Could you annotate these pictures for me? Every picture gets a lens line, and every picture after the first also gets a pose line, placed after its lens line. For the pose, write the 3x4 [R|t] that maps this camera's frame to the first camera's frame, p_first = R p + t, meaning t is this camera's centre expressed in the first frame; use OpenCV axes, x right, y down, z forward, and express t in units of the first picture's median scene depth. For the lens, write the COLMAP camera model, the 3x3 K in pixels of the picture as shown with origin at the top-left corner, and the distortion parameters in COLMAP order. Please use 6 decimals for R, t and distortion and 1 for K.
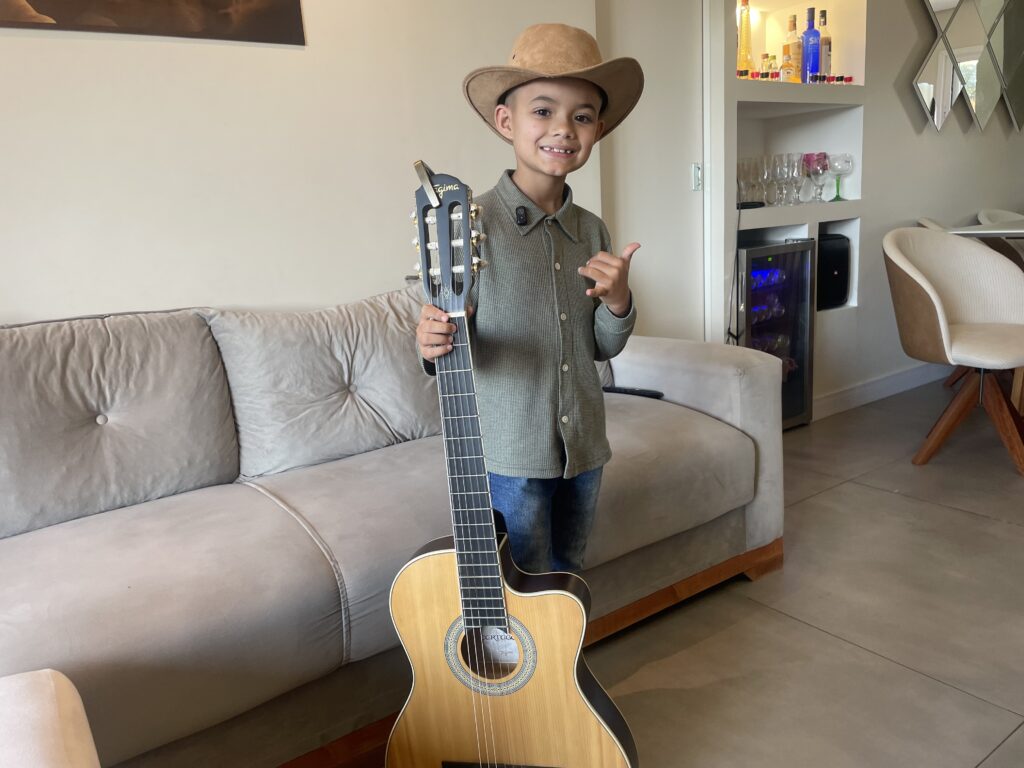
lens RADIAL K [[754.1, 0, 512.0], [0, 754.1, 384.0], [0, 0, 1]] dist [0.026975, 0.001533]
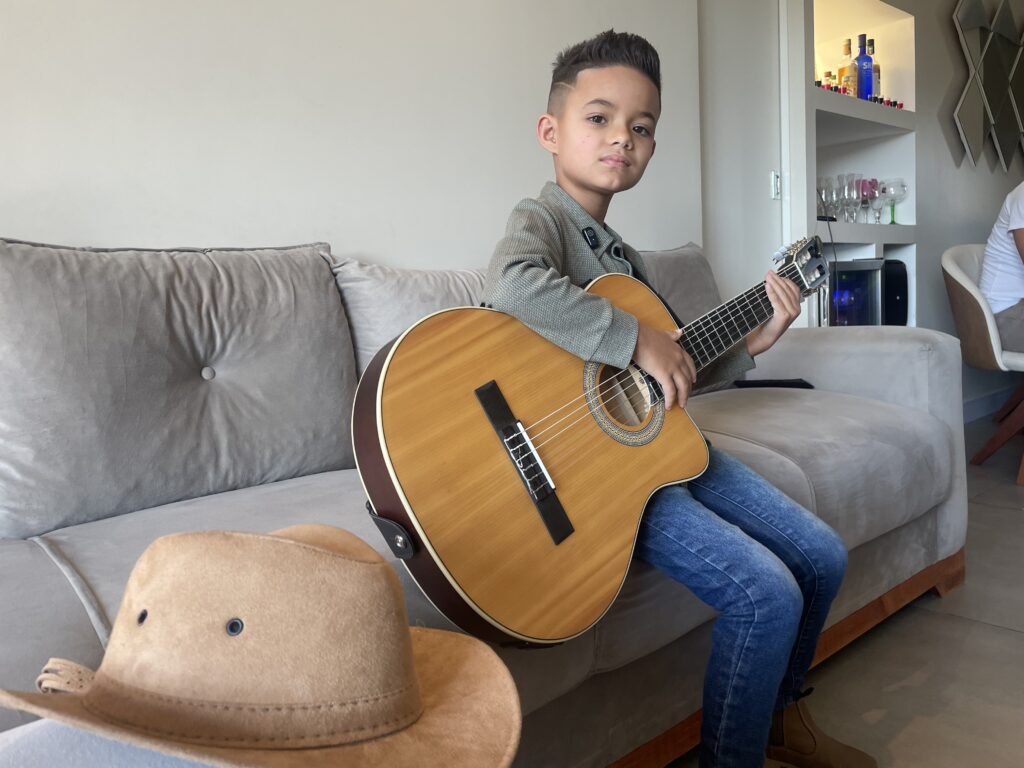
lens RADIAL K [[776.4, 0, 512.0], [0, 776.4, 384.0], [0, 0, 1]] dist [-0.001510, -0.004113]
pose [[0.993200, 0.011863, 0.115817, -0.311858], [0.002006, 0.992903, -0.118912, 0.143233], [-0.116406, 0.118336, 0.986127, 0.187762]]
